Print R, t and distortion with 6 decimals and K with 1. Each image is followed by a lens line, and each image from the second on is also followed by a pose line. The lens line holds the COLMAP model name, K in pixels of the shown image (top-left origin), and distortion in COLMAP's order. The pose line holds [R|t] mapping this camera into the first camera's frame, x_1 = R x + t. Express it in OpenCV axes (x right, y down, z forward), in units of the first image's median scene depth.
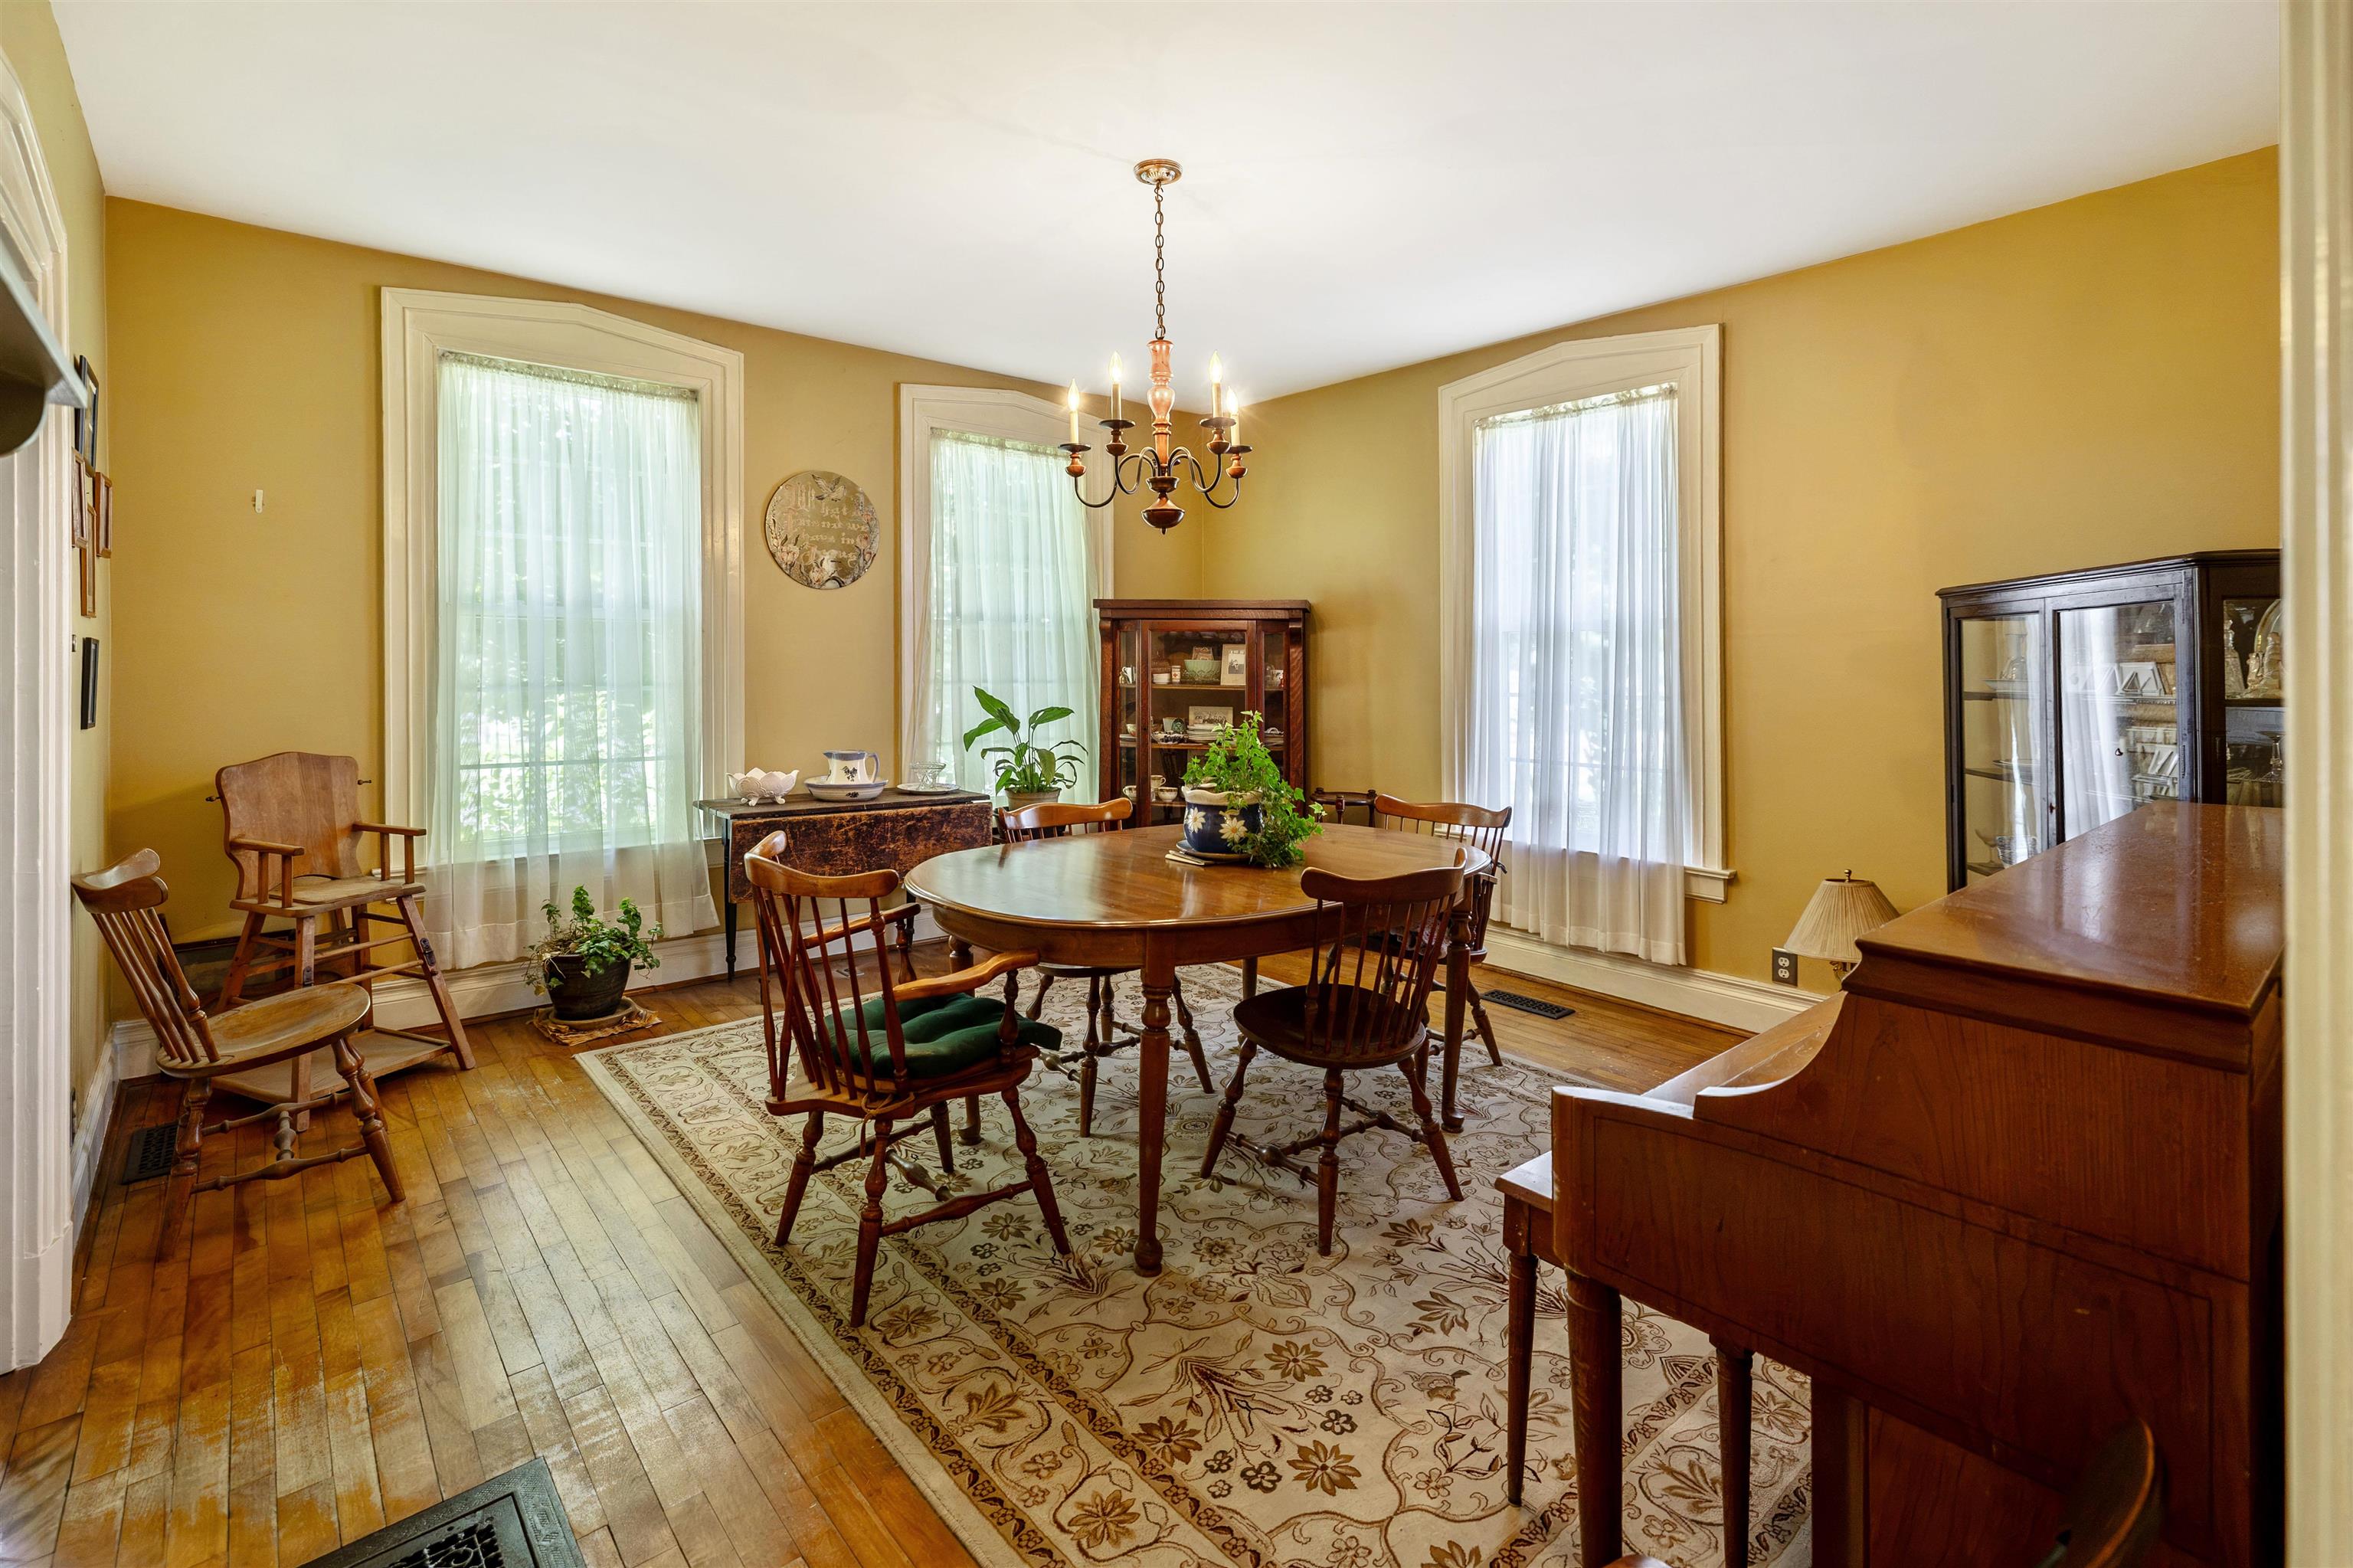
lens RADIAL K [[1114.9, 0, 1173.5], [0, 1114.9, 655.8], [0, 0, 1]] dist [-0.000554, -0.000060]
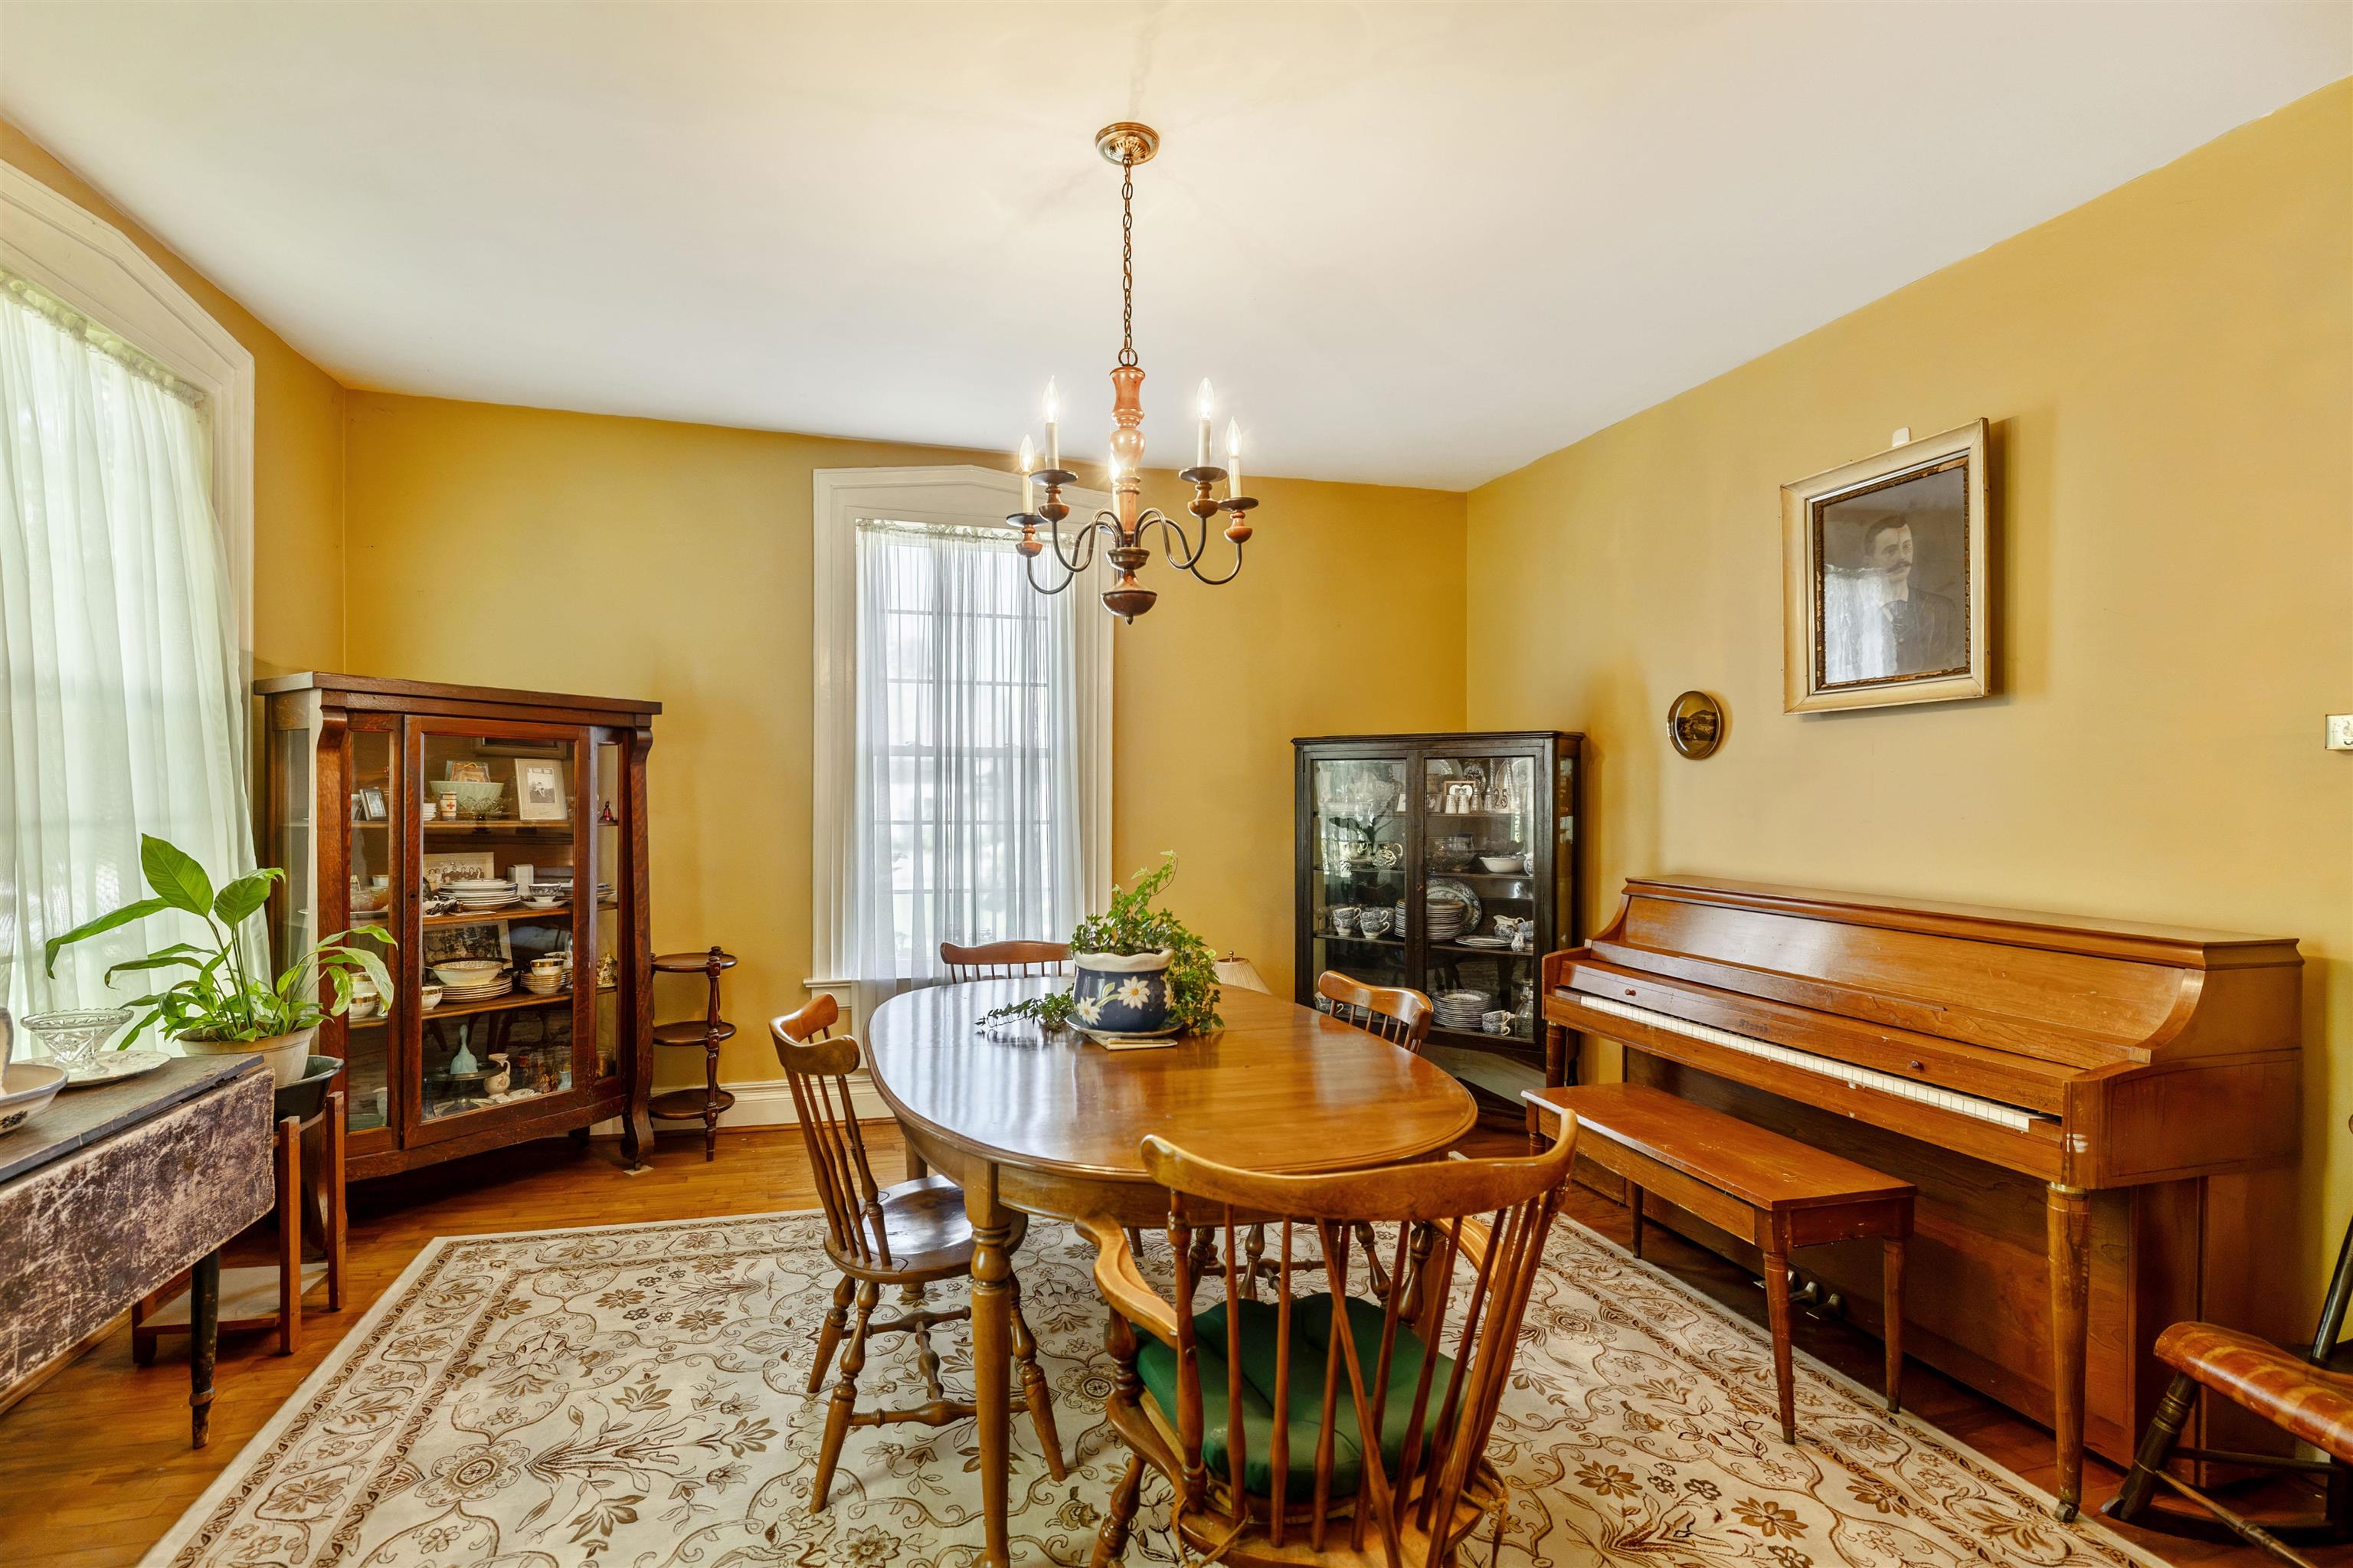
lens RADIAL K [[1062.0, 0, 1176.5], [0, 1062.0, 784.0], [0, 0, 1]] dist [0.000849, 0.000043]
pose [[0.415840, 0.006393, 0.909416, -0.426632], [-0.012368, 0.999923, -0.001374, 0.000829], [-0.909354, -0.010676, 0.415886, 0.435408]]
